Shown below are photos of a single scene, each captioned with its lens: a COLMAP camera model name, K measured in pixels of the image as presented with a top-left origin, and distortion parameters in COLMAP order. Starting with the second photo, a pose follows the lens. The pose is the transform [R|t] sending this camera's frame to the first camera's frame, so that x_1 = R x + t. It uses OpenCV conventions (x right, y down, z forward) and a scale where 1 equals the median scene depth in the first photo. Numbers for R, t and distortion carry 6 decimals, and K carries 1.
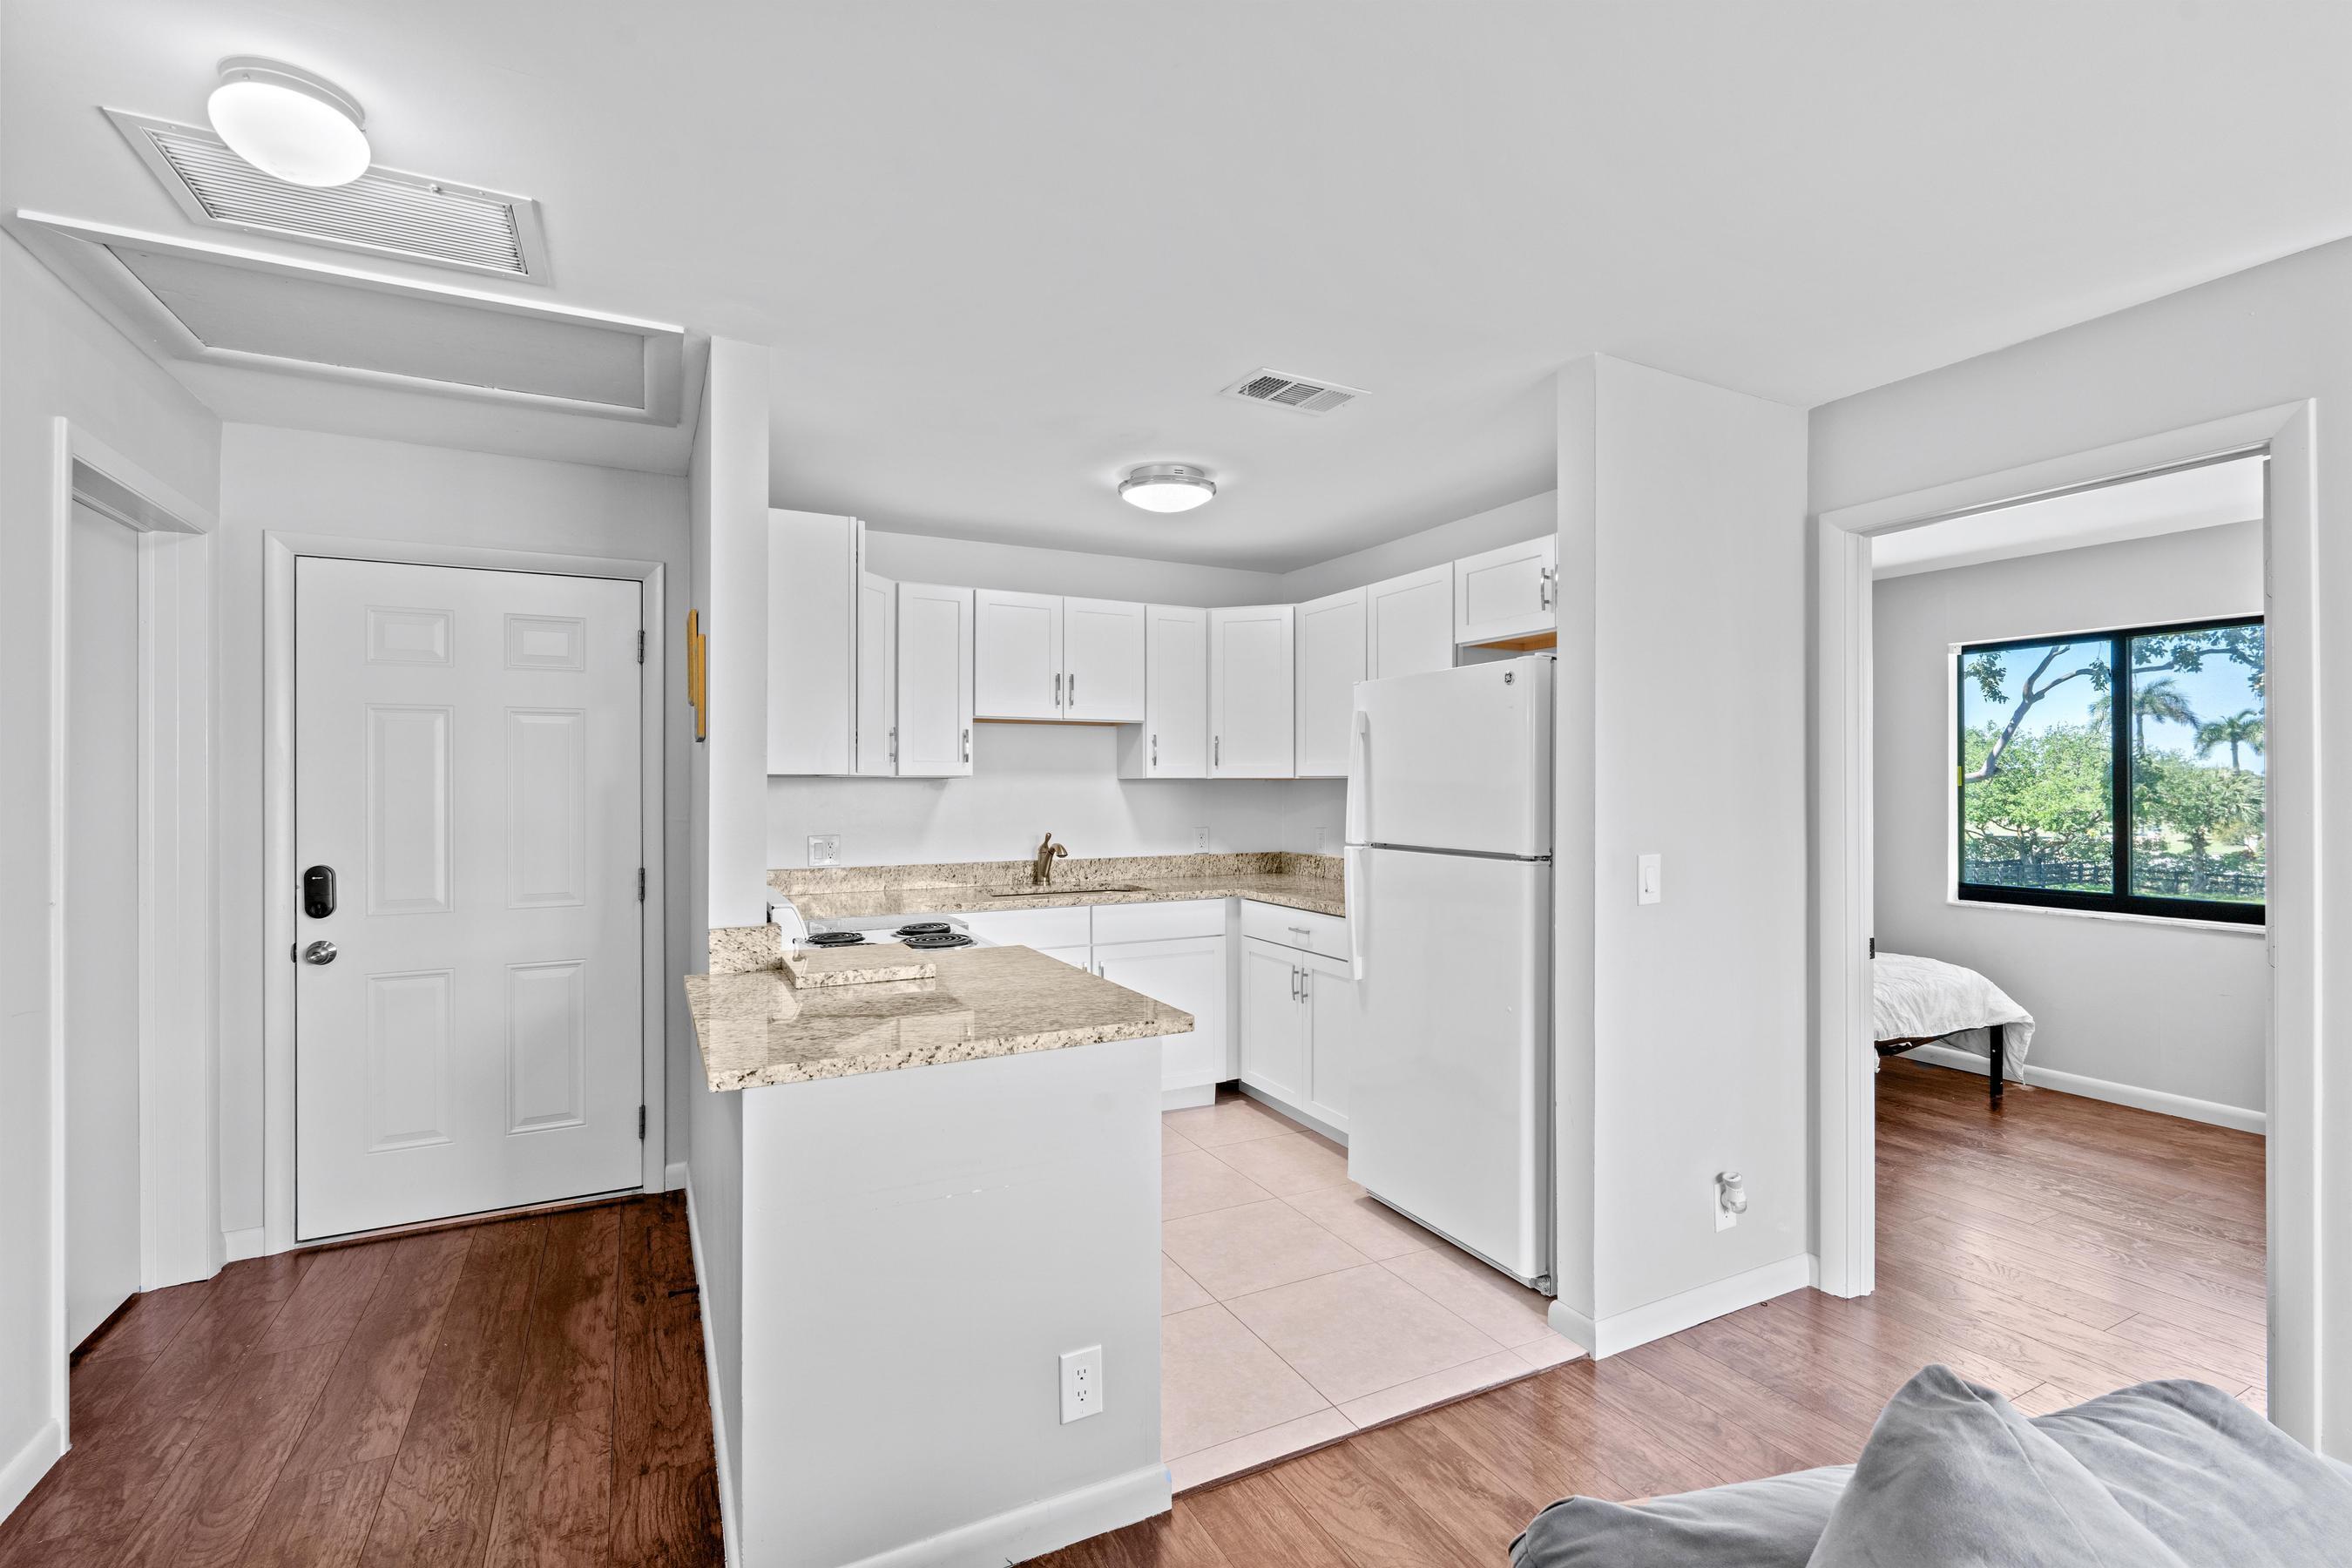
lens RADIAL K [[1049.7, 0, 1176.0], [0, 1049.7, 784.0], [0, 0, 1]] dist [0.001535, 0.000385]
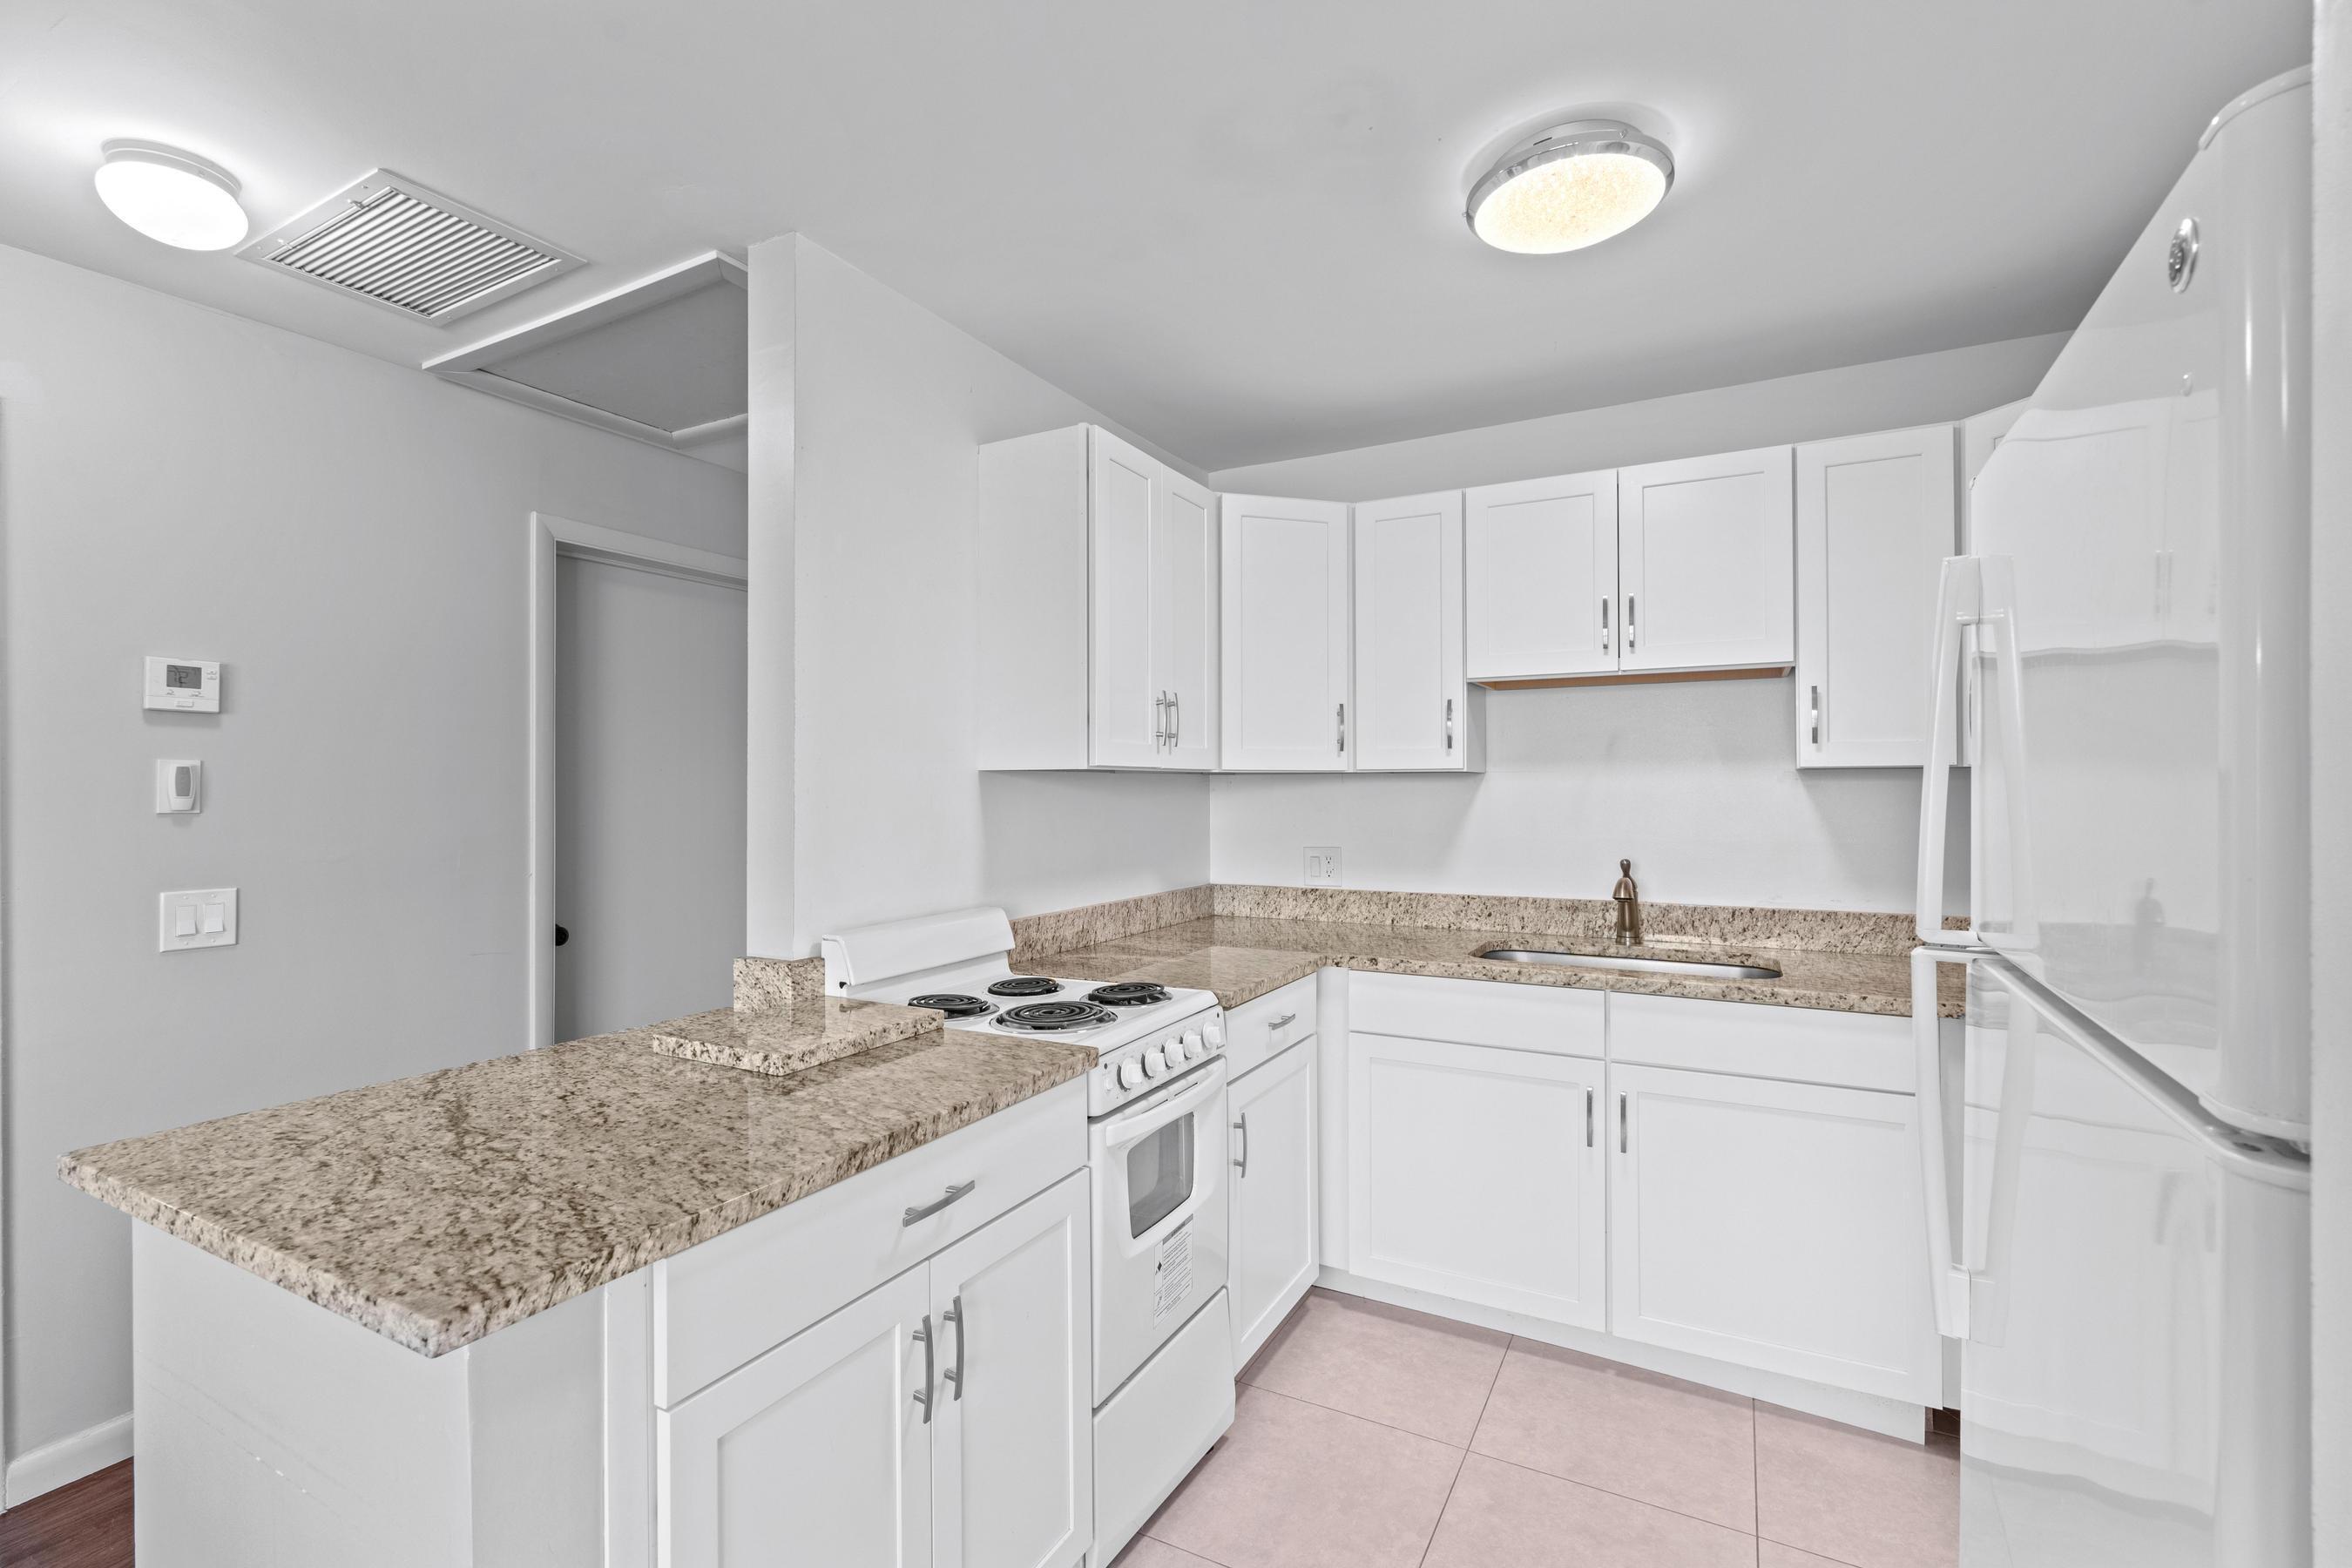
lens RADIAL K [[1036.8, 0, 1174.5], [0, 1036.8, 782.8], [0, 0, 1]] dist [-0.002041, -0.000015]
pose [[0.561588, -0.006093, -0.827394, 0.235962], [0.005396, 0.999979, -0.003701, 0.002553], [0.827399, -0.002386, 0.561609, 0.448149]]
